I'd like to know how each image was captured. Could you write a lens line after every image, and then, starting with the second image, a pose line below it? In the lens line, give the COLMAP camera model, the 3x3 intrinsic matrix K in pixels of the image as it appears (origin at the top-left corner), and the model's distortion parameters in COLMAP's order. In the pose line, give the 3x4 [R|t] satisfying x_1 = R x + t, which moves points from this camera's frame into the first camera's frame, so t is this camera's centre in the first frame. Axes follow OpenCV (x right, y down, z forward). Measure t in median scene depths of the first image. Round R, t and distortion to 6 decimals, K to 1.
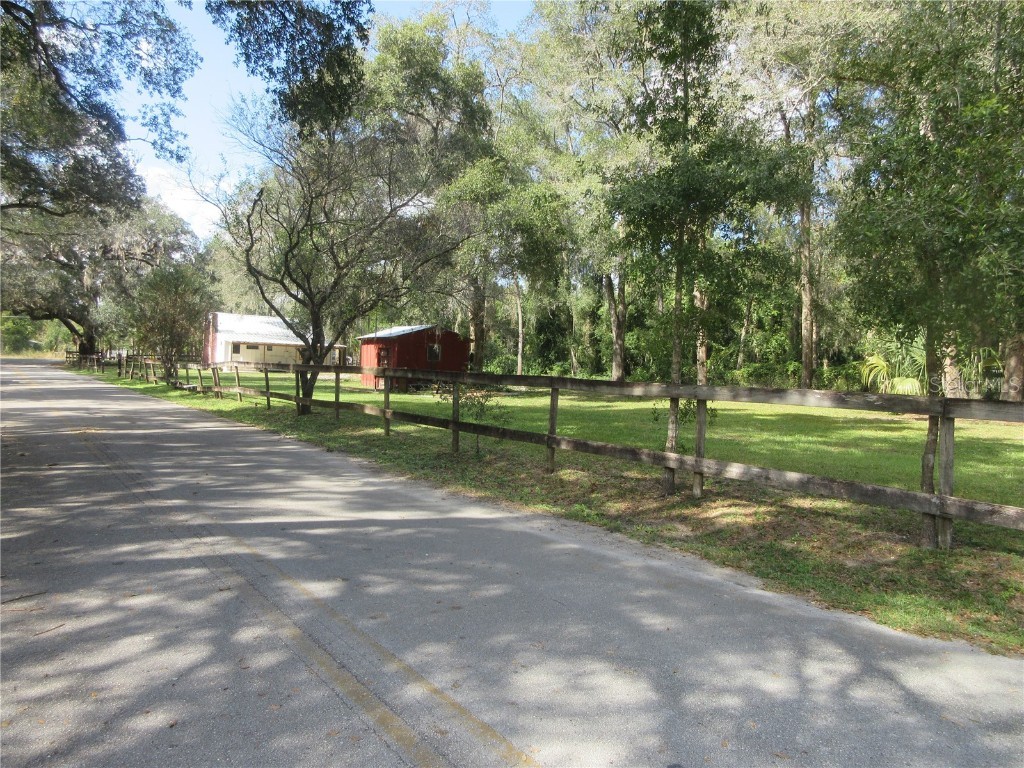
lens RADIAL K [[767.6, 0, 512.0], [0, 767.6, 384.0], [0, 0, 1]] dist [-0.002148, -0.003060]
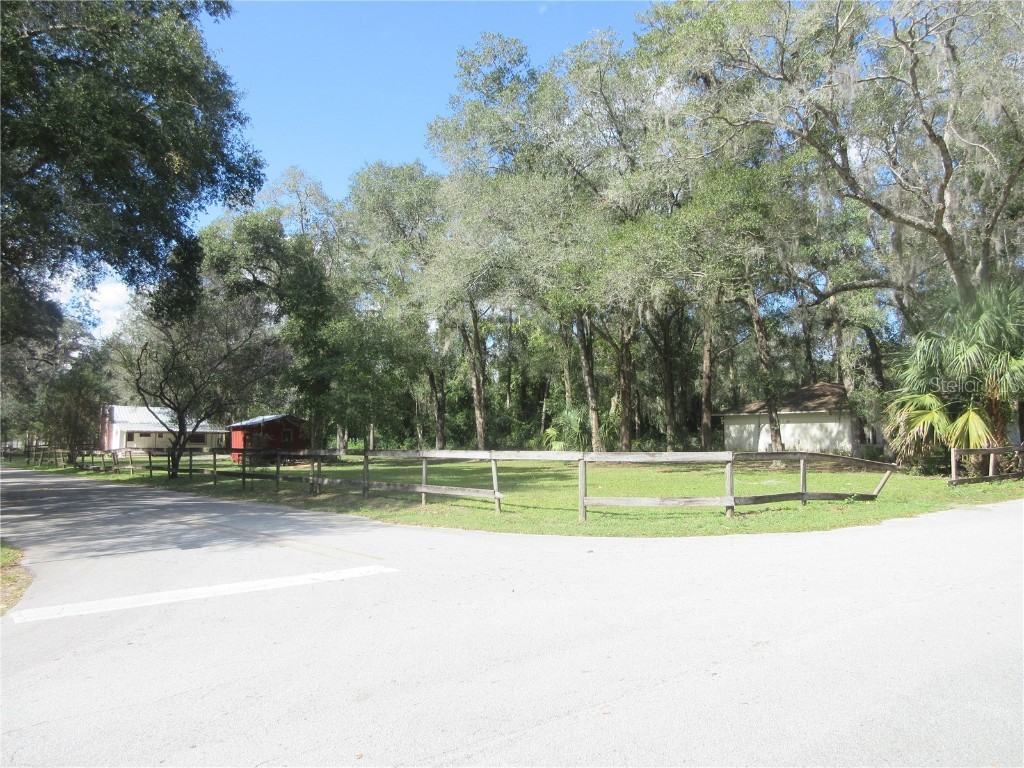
lens RADIAL K [[767.6, 0, 512.0], [0, 767.6, 384.0], [0, 0, 1]] dist [-0.002148, -0.003060]
pose [[0.992714, -0.027913, 0.117220, 0.124553], [0.039176, 0.994714, -0.094912, 0.011131], [-0.113951, 0.098813, 0.988560, -0.344095]]
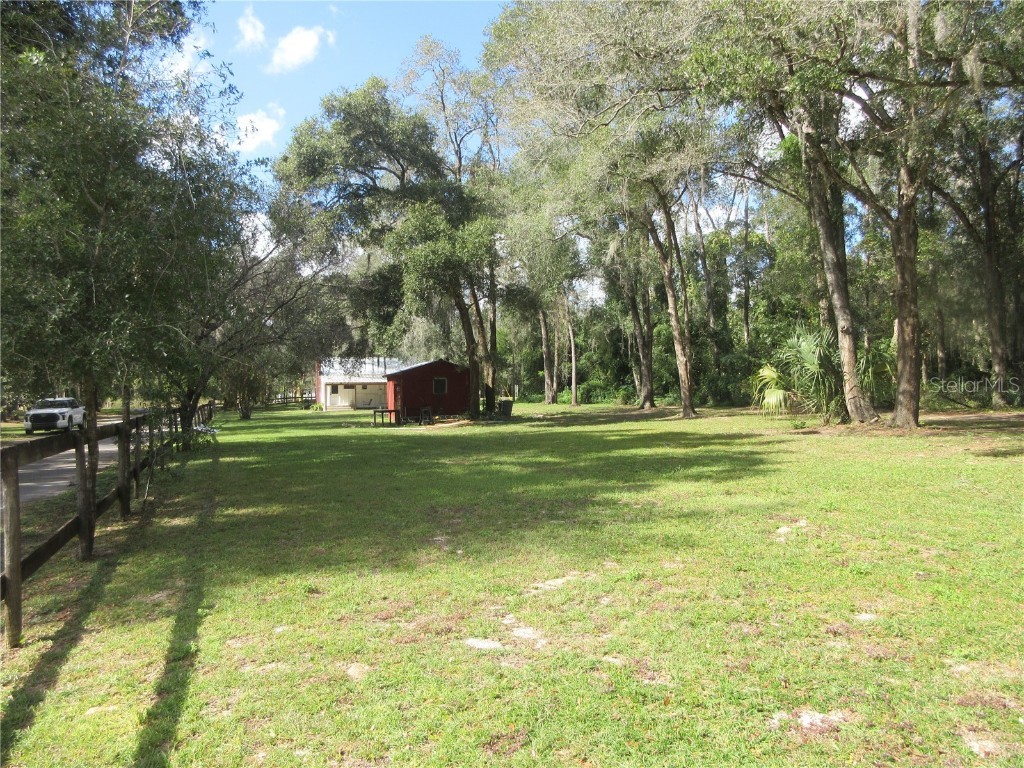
lens RADIAL K [[767.6, 0, 512.0], [0, 767.6, 384.0], [0, 0, 1]] dist [-0.002148, -0.003060]
pose [[0.969801, -0.053655, -0.237922, 0.232131], [0.045166, 0.998138, -0.040990, 0.004583], [0.239679, 0.029006, 0.970419, 0.000180]]
